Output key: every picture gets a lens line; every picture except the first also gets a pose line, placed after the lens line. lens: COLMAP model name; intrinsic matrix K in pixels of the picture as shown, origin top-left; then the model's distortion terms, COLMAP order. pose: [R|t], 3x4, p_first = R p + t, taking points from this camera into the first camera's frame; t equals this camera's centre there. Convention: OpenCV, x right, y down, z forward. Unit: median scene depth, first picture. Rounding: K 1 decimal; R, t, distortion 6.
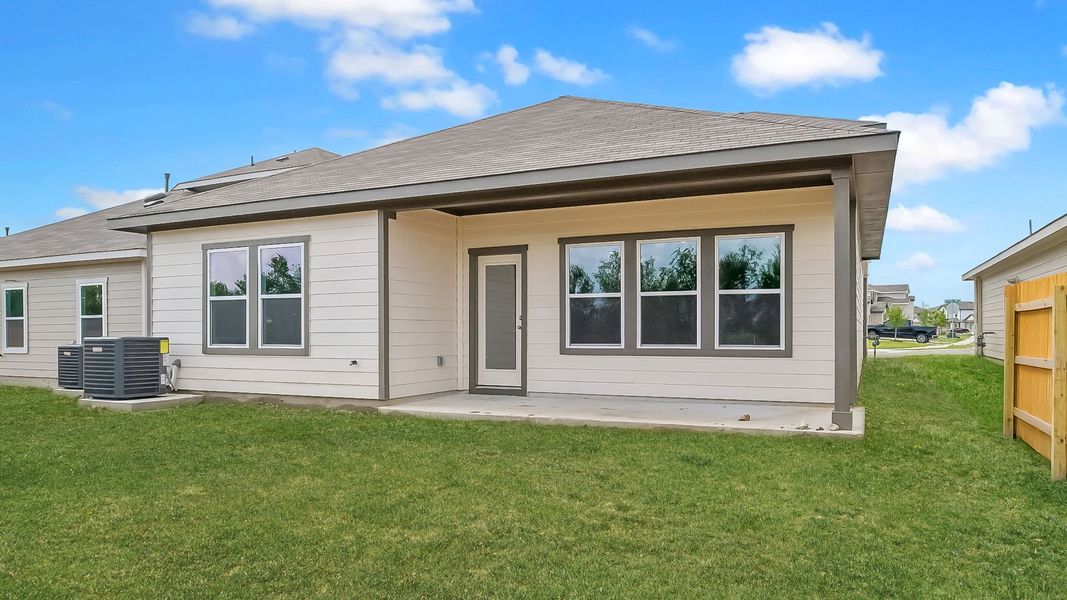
lens RADIAL K [[693.8, 0, 535.8], [0, 693.8, 337.1], [0, 0, 1]] dist [-0.003387, -0.000446]
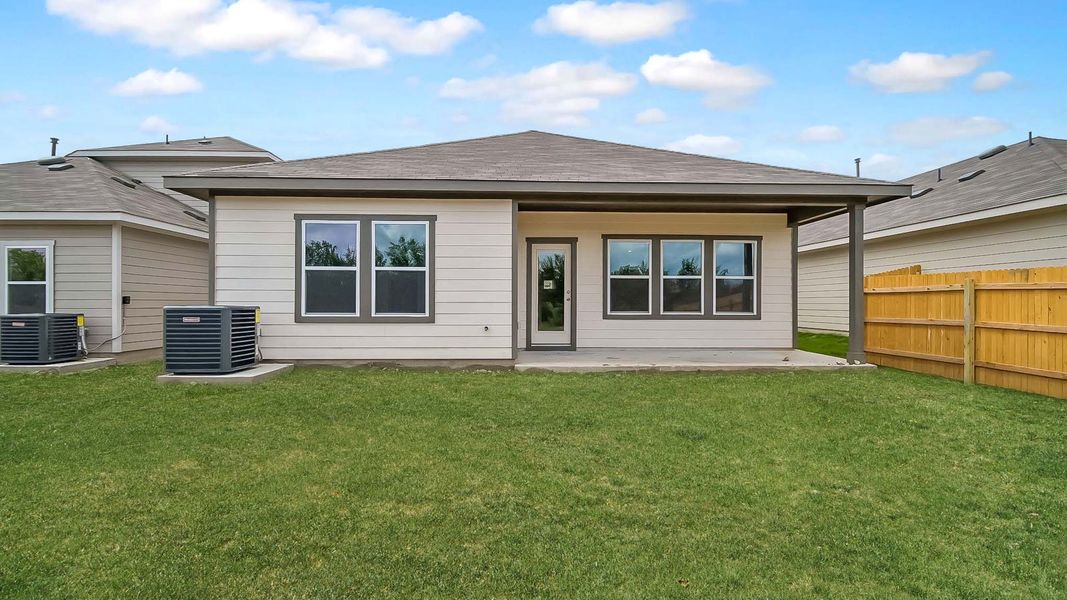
lens RADIAL K [[460.4, 0, 533.5], [0, 460.4, 300.0], [0, 0, 1]] dist [0.001340, -0.000310]
pose [[0.886093, 0.008215, 0.463435, -0.508385], [-0.001090, 0.999877, -0.015642, 0.001445], [-0.463506, 0.013355, 0.885993, 0.258833]]
